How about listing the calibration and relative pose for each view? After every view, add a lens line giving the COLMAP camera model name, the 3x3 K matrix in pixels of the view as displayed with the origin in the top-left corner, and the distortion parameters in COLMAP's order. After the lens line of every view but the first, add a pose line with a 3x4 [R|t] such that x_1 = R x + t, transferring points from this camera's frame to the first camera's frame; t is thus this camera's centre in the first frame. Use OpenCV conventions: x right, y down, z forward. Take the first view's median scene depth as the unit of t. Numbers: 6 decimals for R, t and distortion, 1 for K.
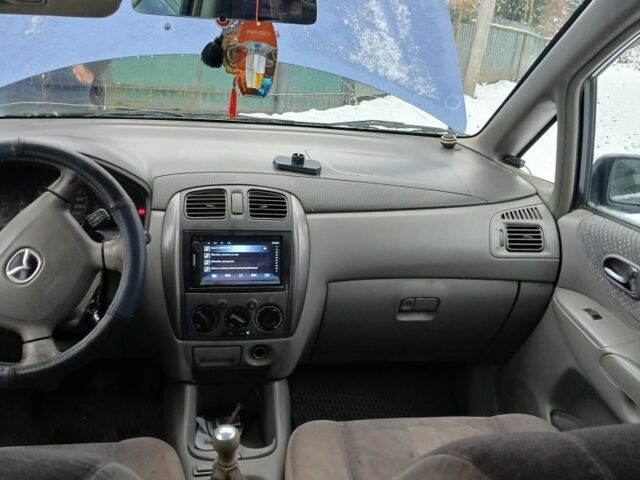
lens RADIAL K [[580.2, 0, 320.0], [0, 580.2, 240.0], [0, 0, 1]] dist [0.012469, -0.006628]
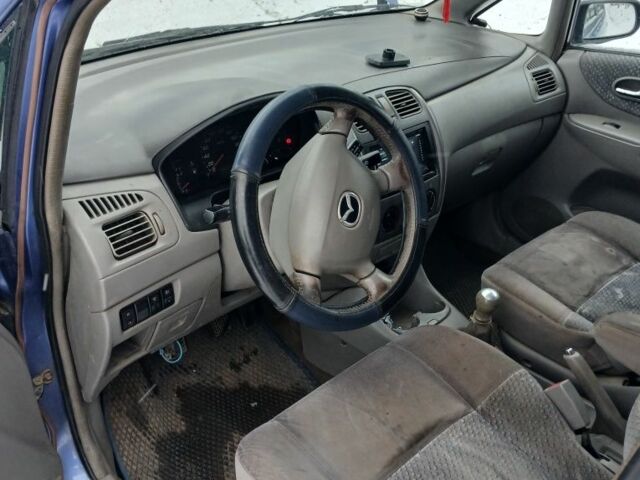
lens RADIAL K [[580.2, 0, 320.0], [0, 580.2, 240.0], [0, 0, 1]] dist [0.012469, -0.006628]
pose [[0.850784, -0.333814, 0.405875, -0.730575], [0.248957, 0.936193, 0.248120, -0.124785], [-0.462804, -0.110051, 0.879603, 0.101642]]
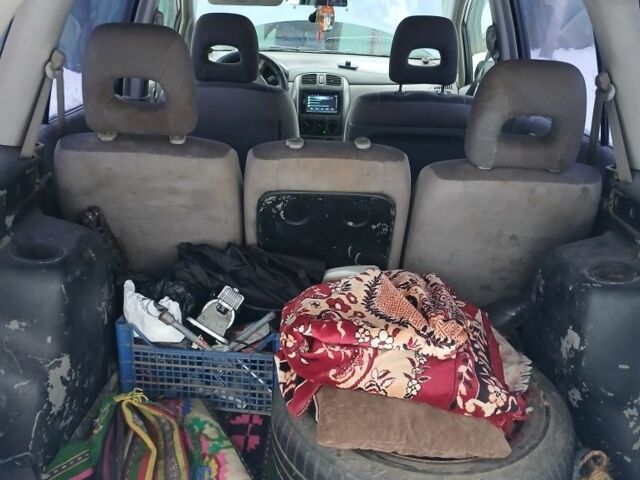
lens RADIAL K [[580.2, 0, 320.0], [0, 580.2, 240.0], [0, 0, 1]] dist [0.012469, -0.006628]
pose [[0.983060, 0.037742, -0.179358, 0.323631], [-0.030903, 0.998690, 0.040775, 0.521279], [0.180662, -0.034541, 0.982939, -1.472081]]
